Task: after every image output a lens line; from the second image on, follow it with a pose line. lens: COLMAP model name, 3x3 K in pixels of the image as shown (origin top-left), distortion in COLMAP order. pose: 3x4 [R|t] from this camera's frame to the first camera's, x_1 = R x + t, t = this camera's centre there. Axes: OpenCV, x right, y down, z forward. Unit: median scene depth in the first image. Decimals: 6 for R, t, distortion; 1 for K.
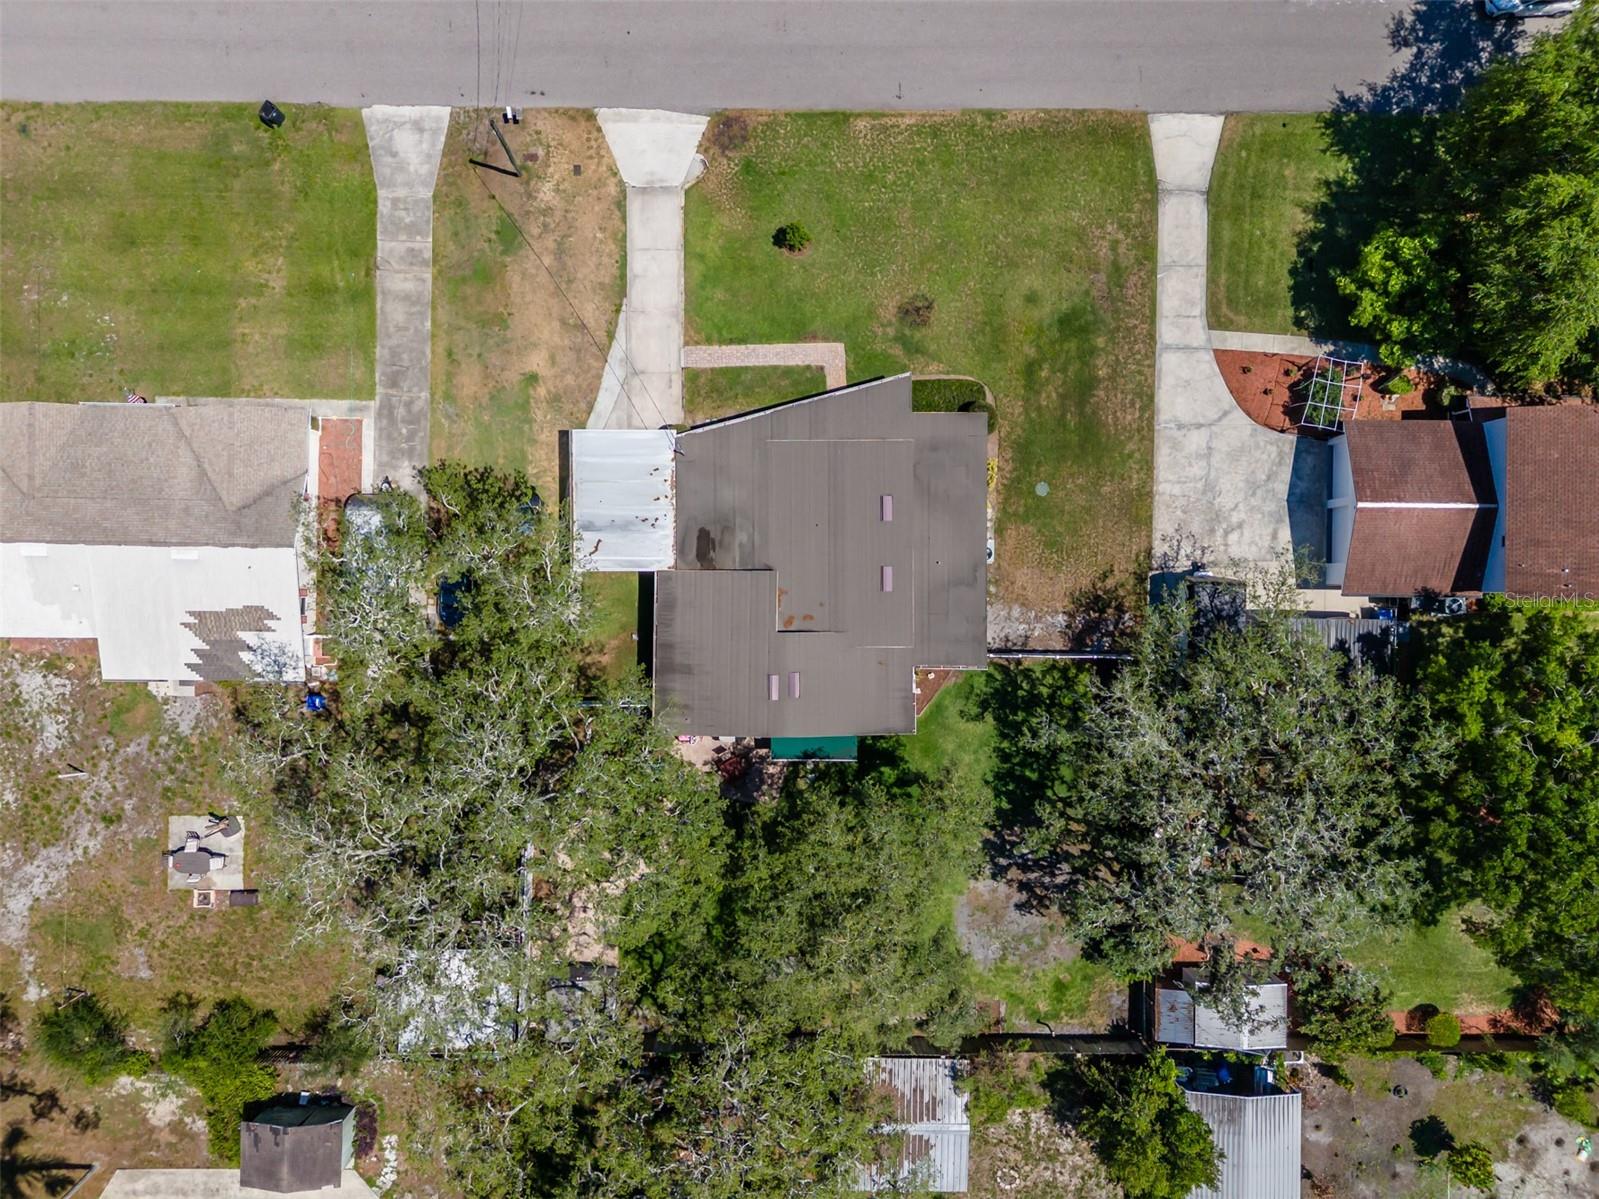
lens RADIAL K [[1171.7, 0, 799.5], [0, 1171.7, 599.5], [0, 0, 1]] dist [0.072449, -0.071991]
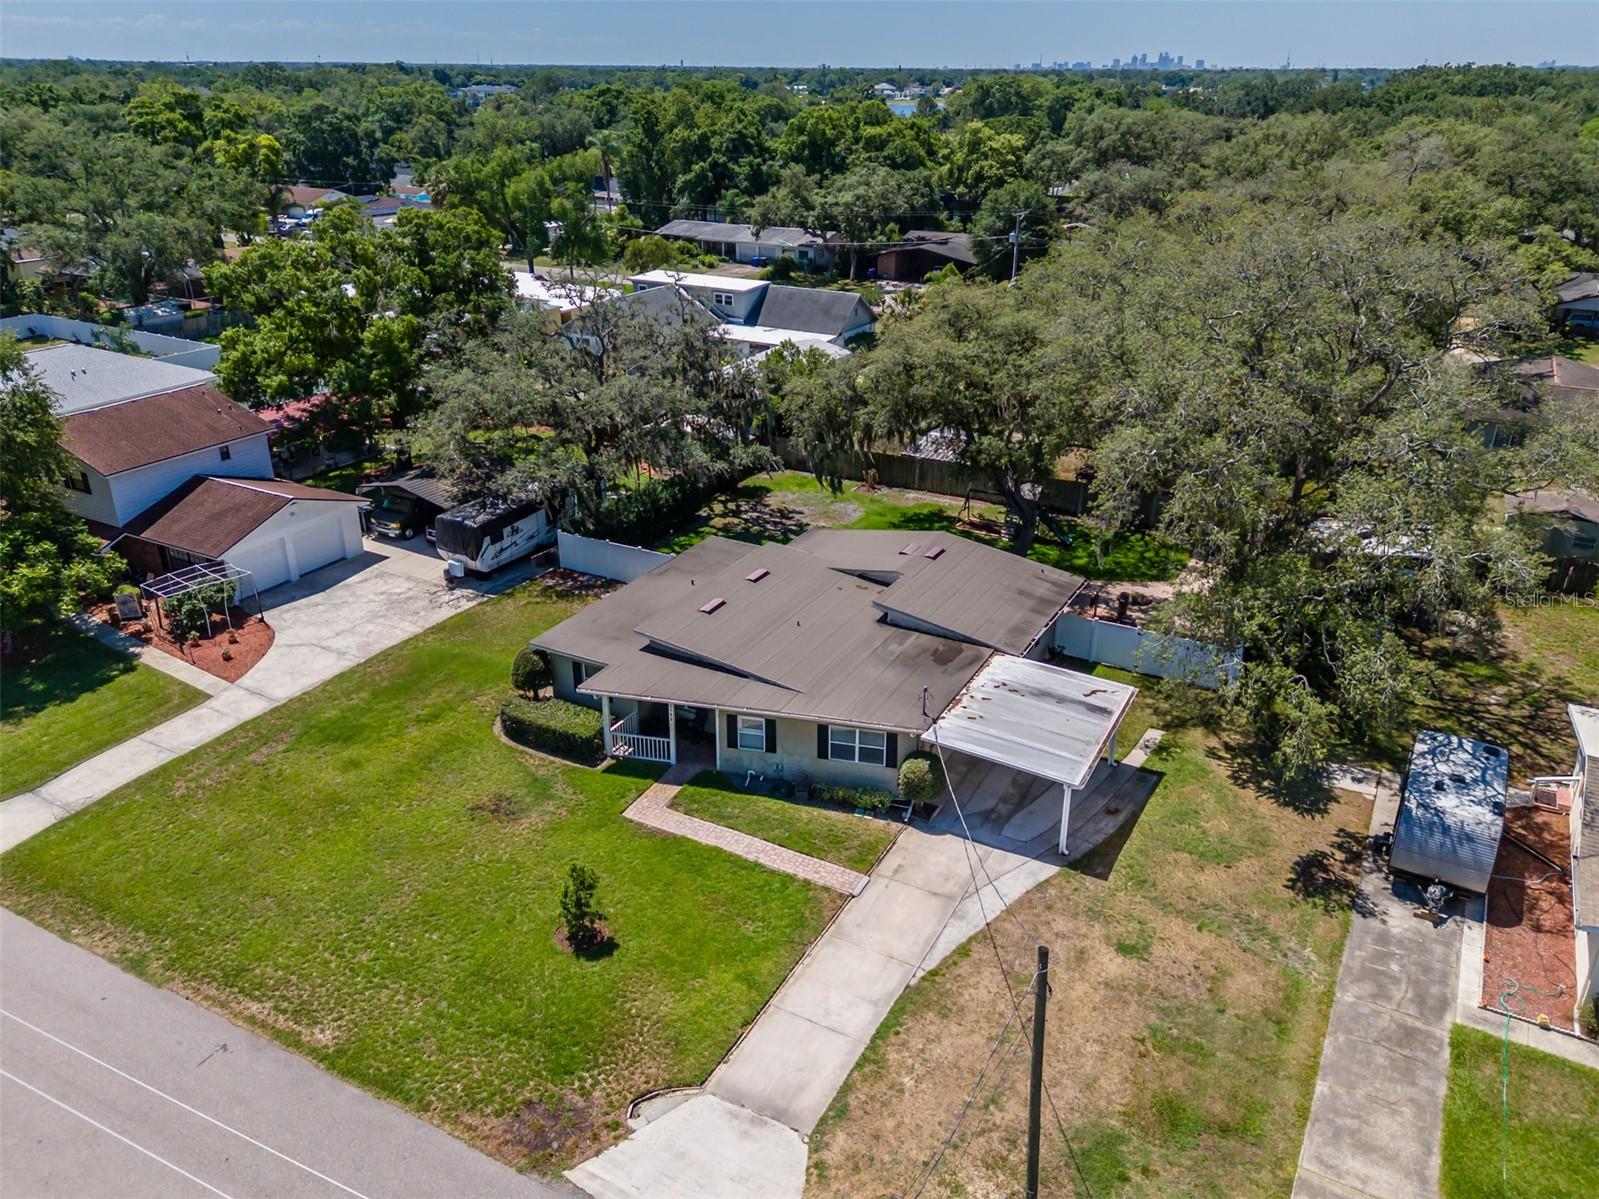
lens RADIAL K [[1171.7, 0, 799.5], [0, 1171.7, 599.5], [0, 0, 1]] dist [0.072449, -0.071991]
pose [[-0.879366, -0.212772, 0.425962, -0.290596], [0.475737, -0.355515, 0.804539, -0.638692], [-0.019748, 0.910130, 0.413851, 0.628495]]
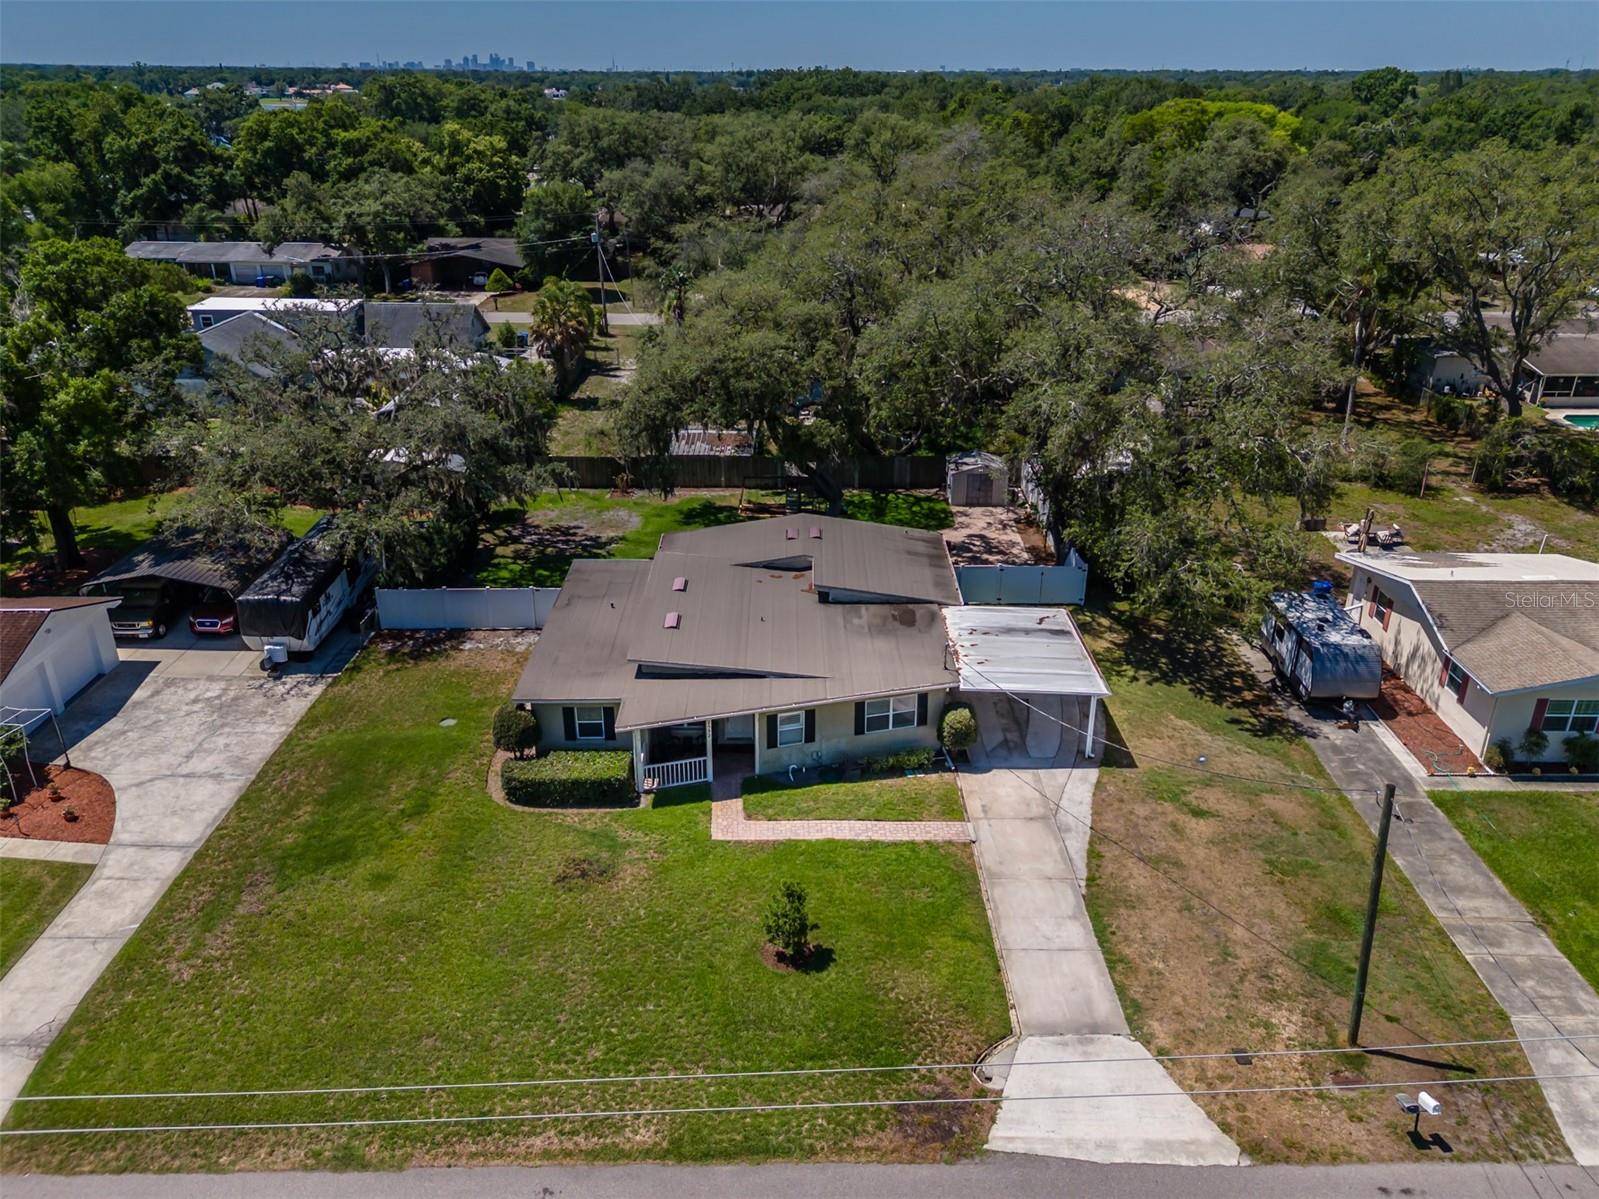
lens RADIAL K [[1171.7, 0, 799.5], [0, 1171.7, 599.5], [0, 0, 1]] dist [0.072449, -0.071991]
pose [[-0.999828, -0.013196, -0.013047, 0.002109], [-0.006588, -0.404891, 0.914341, -0.728239], [-0.017348, 0.914270, 0.404734, 0.632955]]
